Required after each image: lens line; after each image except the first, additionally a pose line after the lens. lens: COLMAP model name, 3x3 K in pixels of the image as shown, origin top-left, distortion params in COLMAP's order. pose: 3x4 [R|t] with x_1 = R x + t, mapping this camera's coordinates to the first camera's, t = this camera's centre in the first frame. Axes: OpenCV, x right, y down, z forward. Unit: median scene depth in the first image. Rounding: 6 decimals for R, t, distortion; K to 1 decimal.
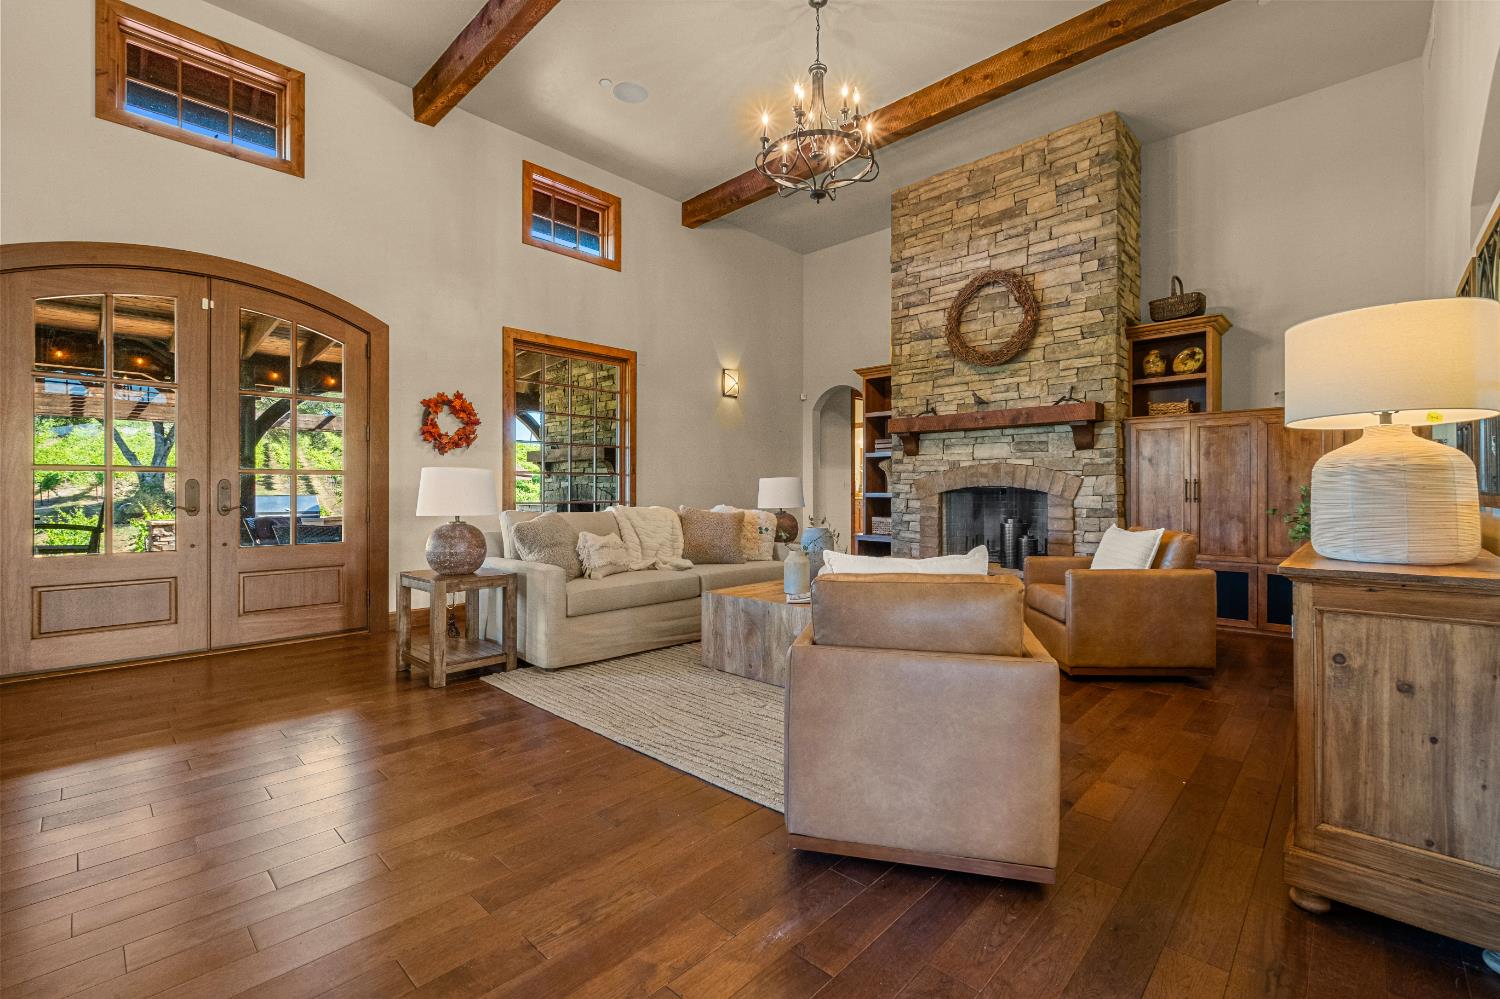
lens RADIAL K [[642.9, 0, 749.6], [0, 642.9, 493.1], [0, 0, 1]] dist [-0.006404, -0.000105]
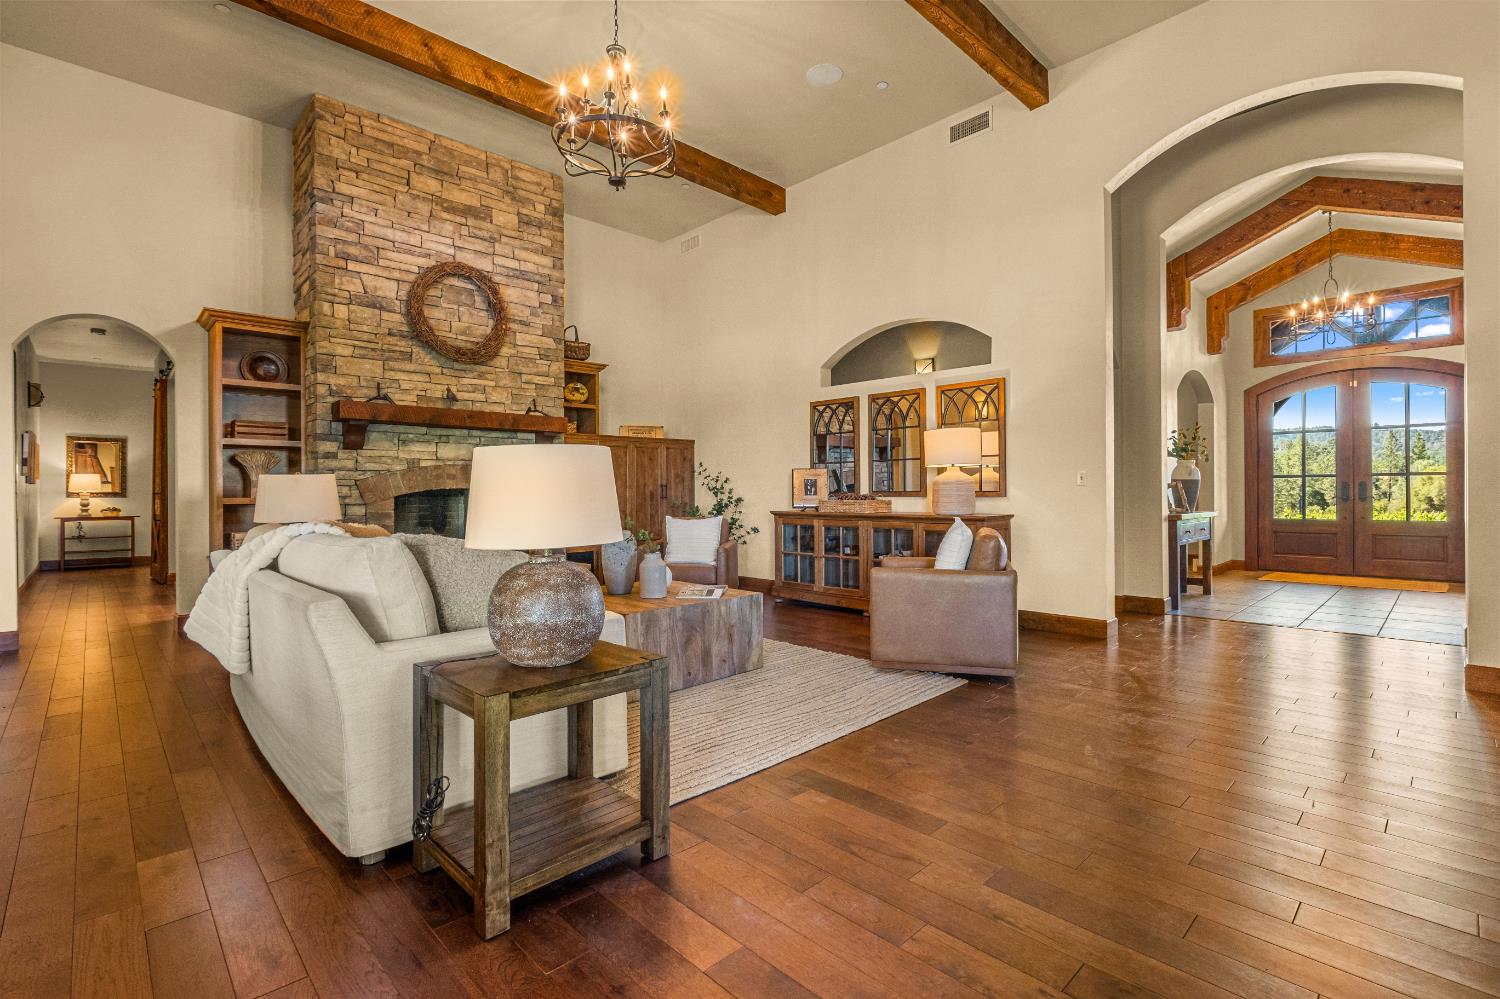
lens RADIAL K [[686.8, 0, 752.4], [0, 686.8, 491.0], [0, 0, 1]] dist [-0.004389, 0.000375]
pose [[0.040594, 0.000735, 0.999175, -0.659468], [0.010497, 0.999944, -0.001162, -0.001410], [-0.999121, 0.010535, 0.040584, 0.558073]]
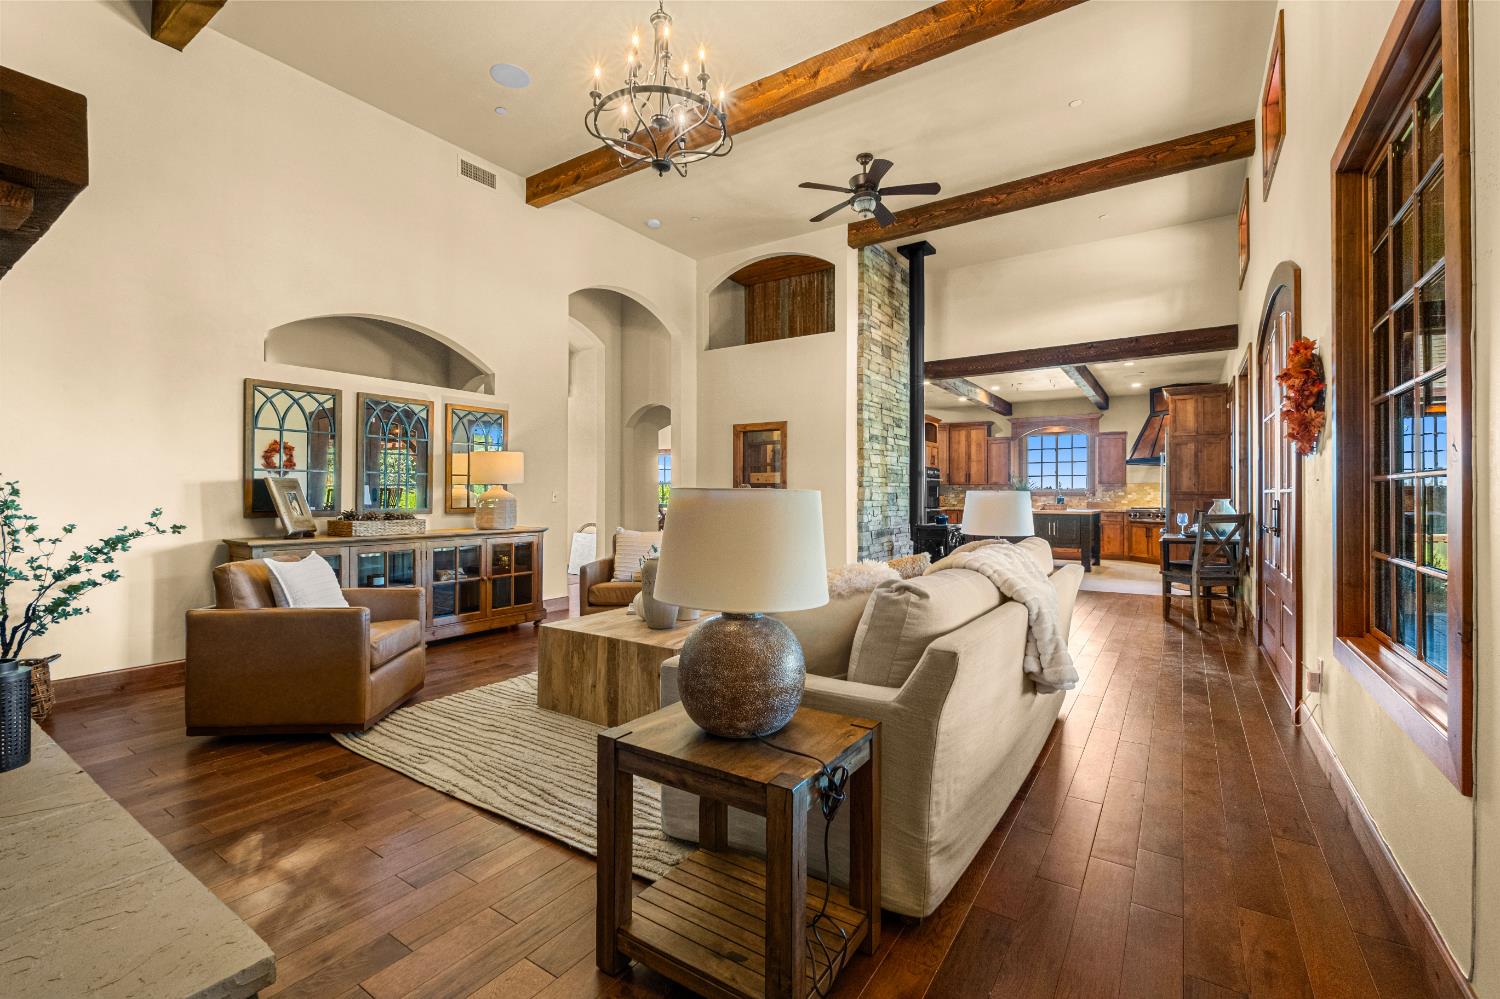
lens RADIAL K [[642.9, 0, 748.4], [0, 642.9, 493.5], [0, 0, 1]] dist [-0.006404, -0.000105]
pose [[-0.985804, -0.002702, -0.167877, 0.099730], [-0.002930, 0.999995, 0.001110, -0.023750], [0.167873, 0.001586, -0.985807, 1.357387]]
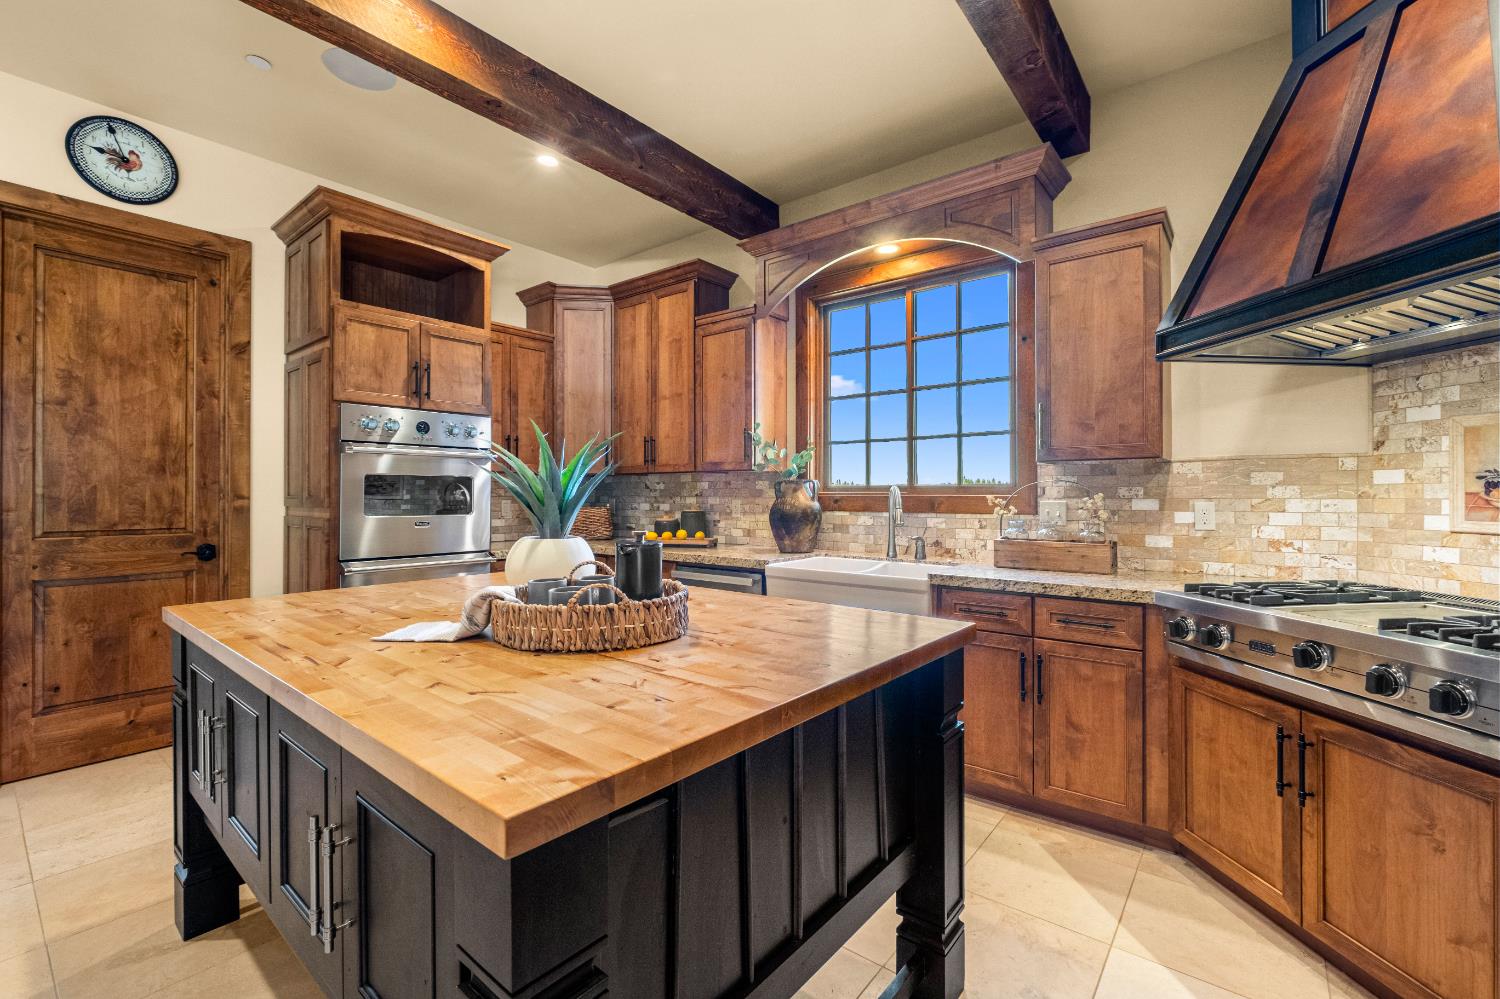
lens RADIAL K [[642.9, 0, 750.5], [0, 642.9, 491.9], [0, 0, 1]] dist [-0.006404, -0.000105]
pose [[-0.995988, -0.002540, -0.089446, -1.123642], [-0.002352, 0.999995, -0.002213, -0.032649], [0.089451, -0.001994, -0.995989, -0.061025]]
